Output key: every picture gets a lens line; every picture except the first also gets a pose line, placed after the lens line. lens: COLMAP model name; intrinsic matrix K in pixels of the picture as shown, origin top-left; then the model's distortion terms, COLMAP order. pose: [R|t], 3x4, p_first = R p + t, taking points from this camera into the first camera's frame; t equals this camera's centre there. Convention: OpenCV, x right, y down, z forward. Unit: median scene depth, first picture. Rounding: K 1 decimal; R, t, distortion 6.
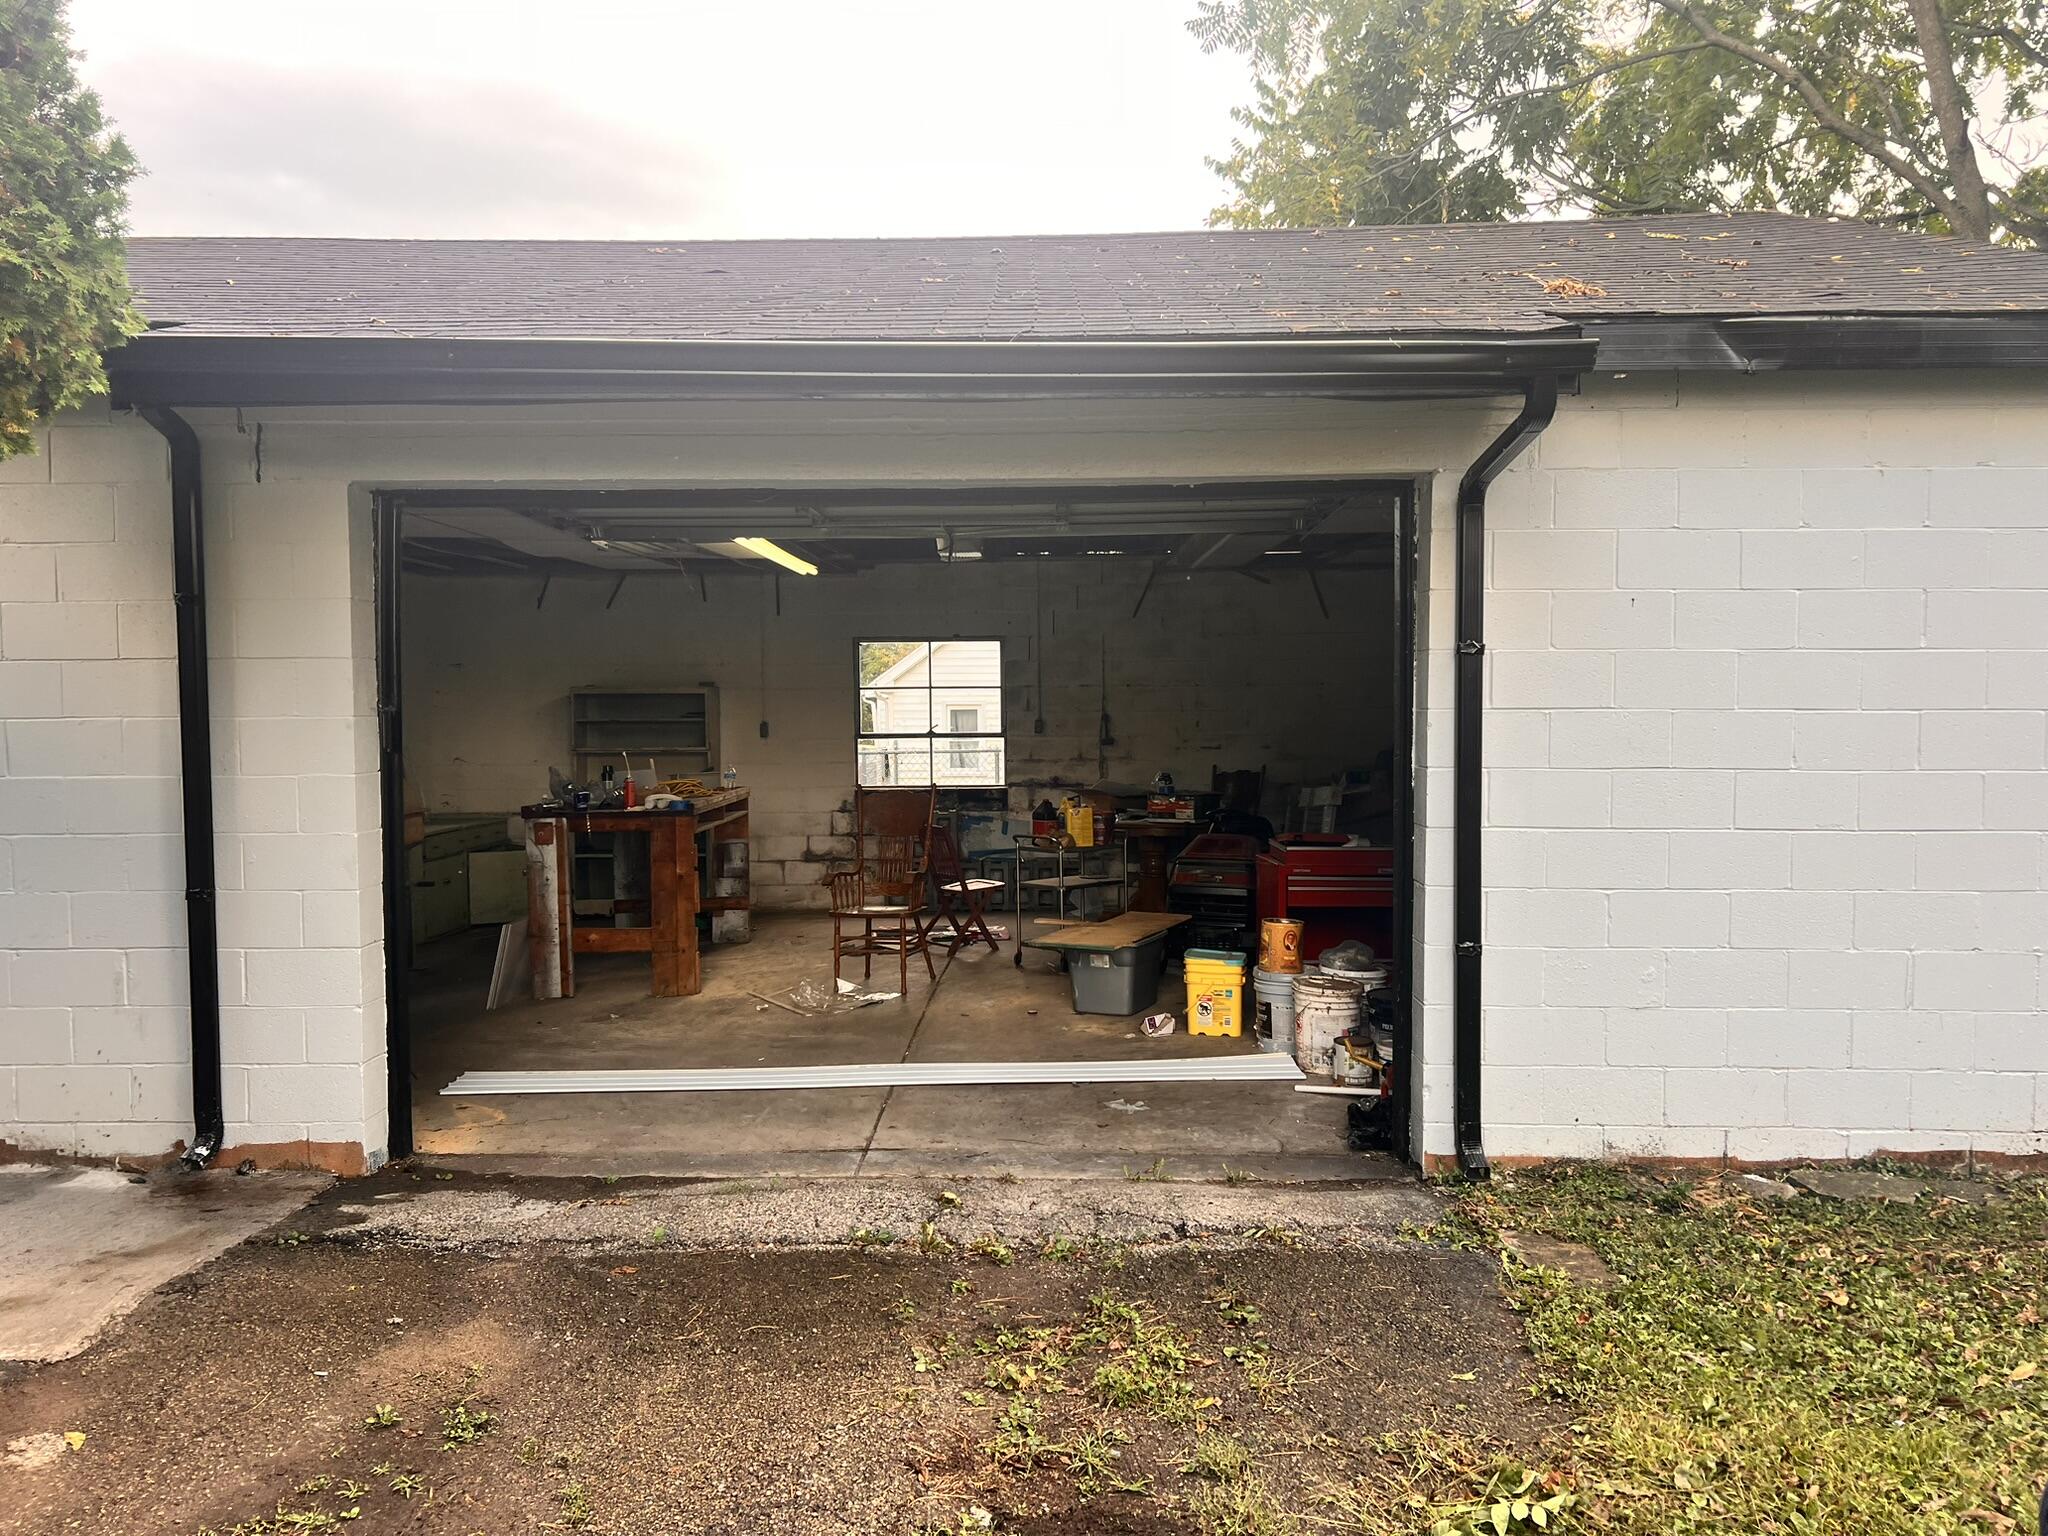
lens RADIAL K [[1517.8, 0, 1028.3], [0, 1517.8, 768.3], [0, 0, 1]] dist [0.022627, -0.028396]
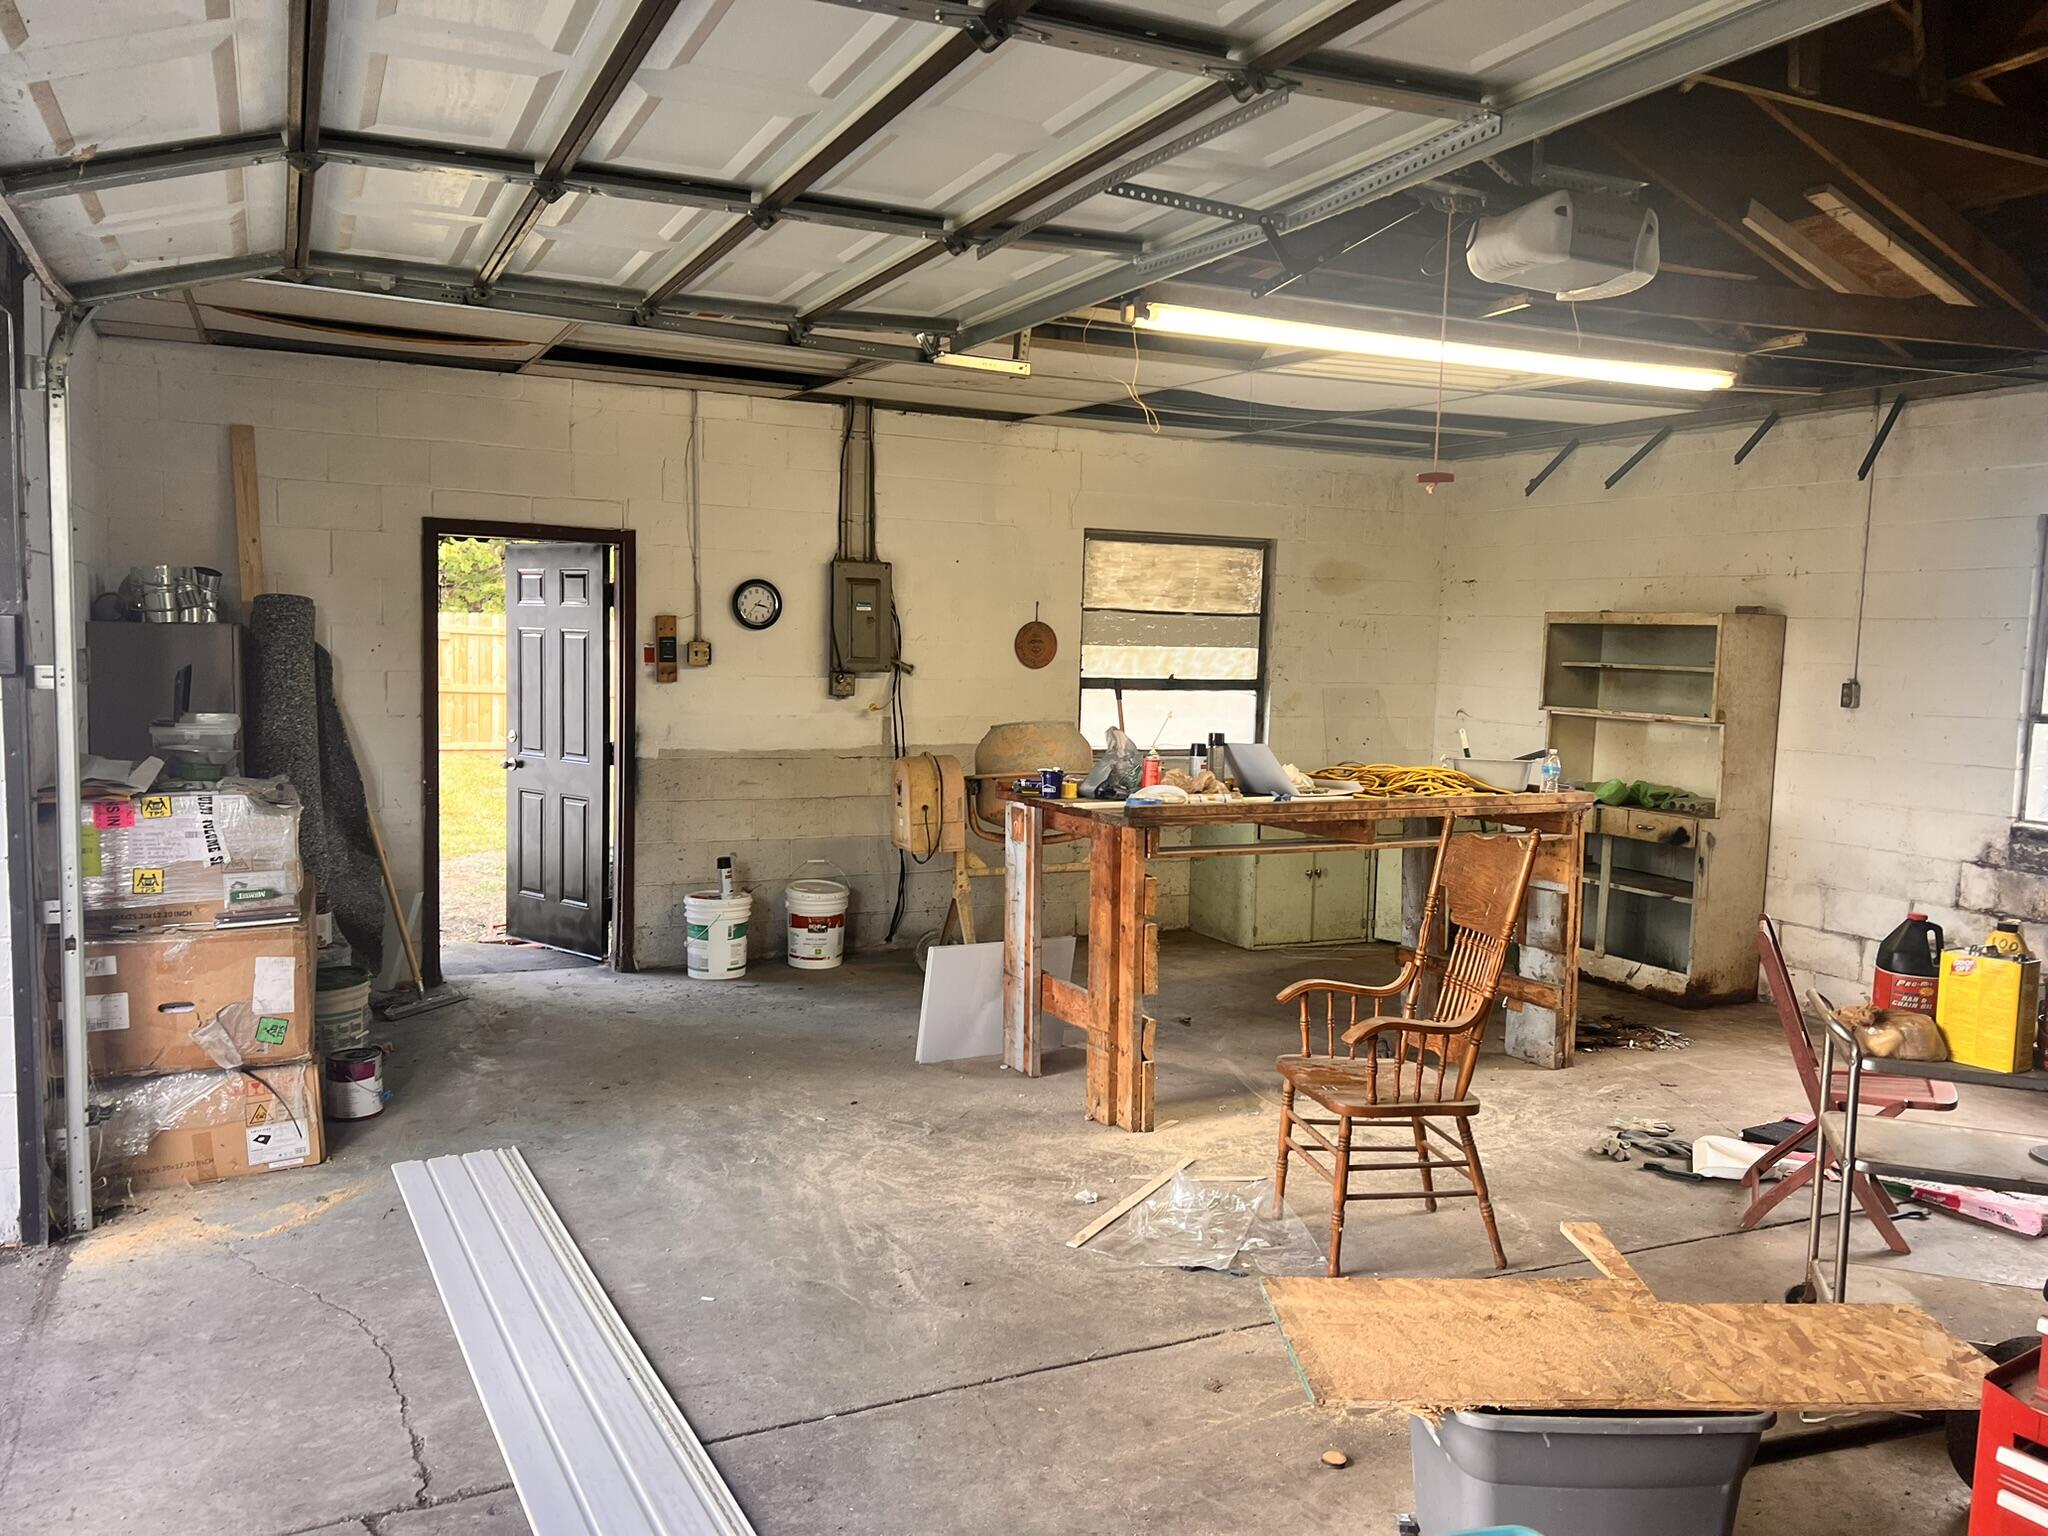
lens RADIAL K [[1517.8, 0, 1021.1], [0, 1517.8, 766.6], [0, 0, 1]] dist [0.022627, -0.028396]
pose [[0.446519, 0.097716, -0.889422, 0.183711], [-0.064205, 0.994956, 0.077078, -0.022769], [0.892467, 0.022689, 0.450541, 0.484236]]
